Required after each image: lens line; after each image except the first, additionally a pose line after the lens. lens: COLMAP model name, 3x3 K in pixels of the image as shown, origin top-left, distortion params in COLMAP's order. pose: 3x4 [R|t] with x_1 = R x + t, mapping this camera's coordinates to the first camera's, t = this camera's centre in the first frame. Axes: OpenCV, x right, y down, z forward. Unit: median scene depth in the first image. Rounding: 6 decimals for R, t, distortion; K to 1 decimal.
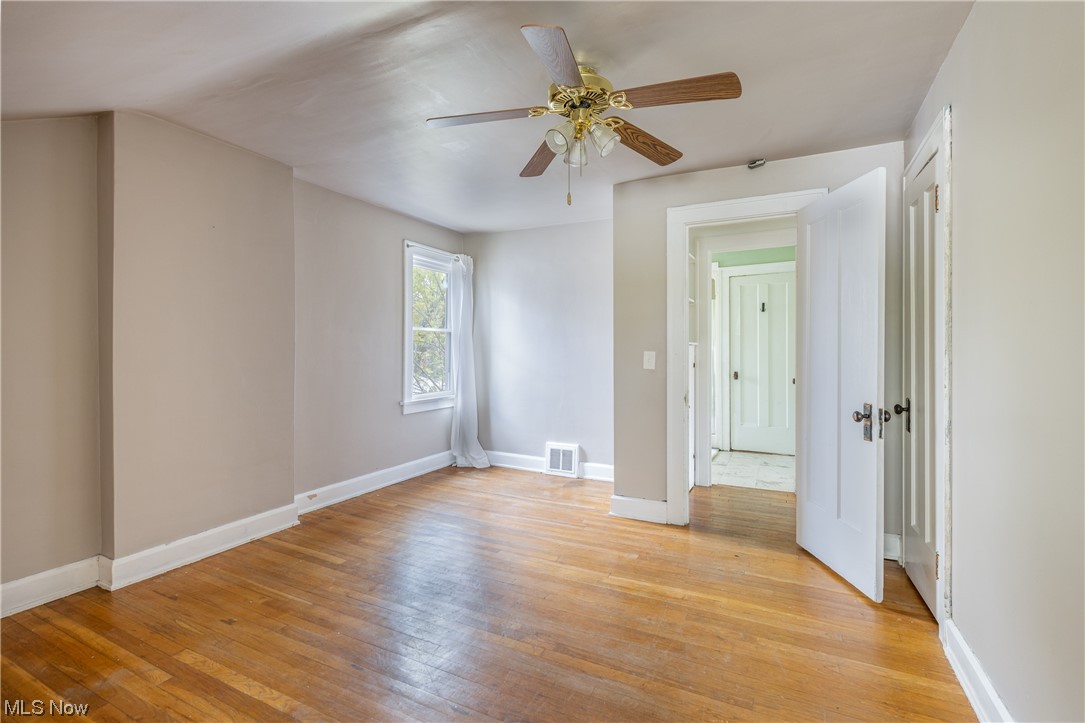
lens RADIAL K [[486.2, 0, 541.8], [0, 486.2, 355.2], [0, 0, 1]] dist [0.000641, 0.000227]
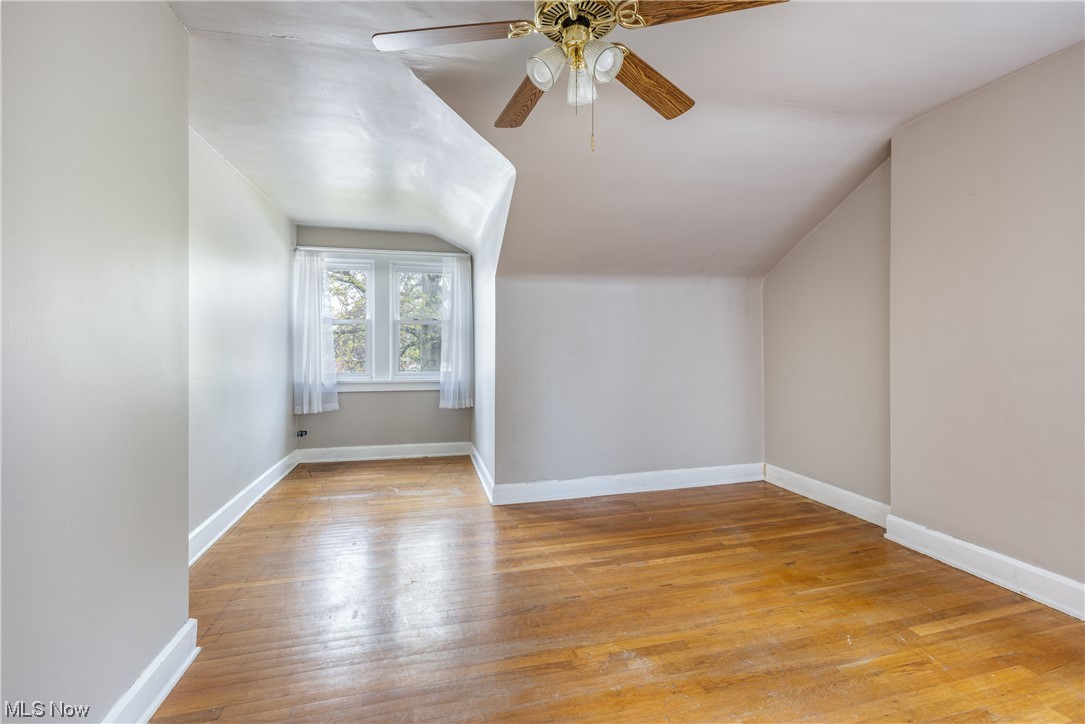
lens RADIAL K [[486.2, 0, 544.6], [0, 486.2, 354.7], [0, 0, 1]] dist [0.000641, 0.000227]
pose [[-0.747115, 0.021040, -0.664362, 0.572816], [-0.003529, 0.999359, 0.035618, -0.008924], [0.664685, 0.028955, -0.746562, 1.411971]]
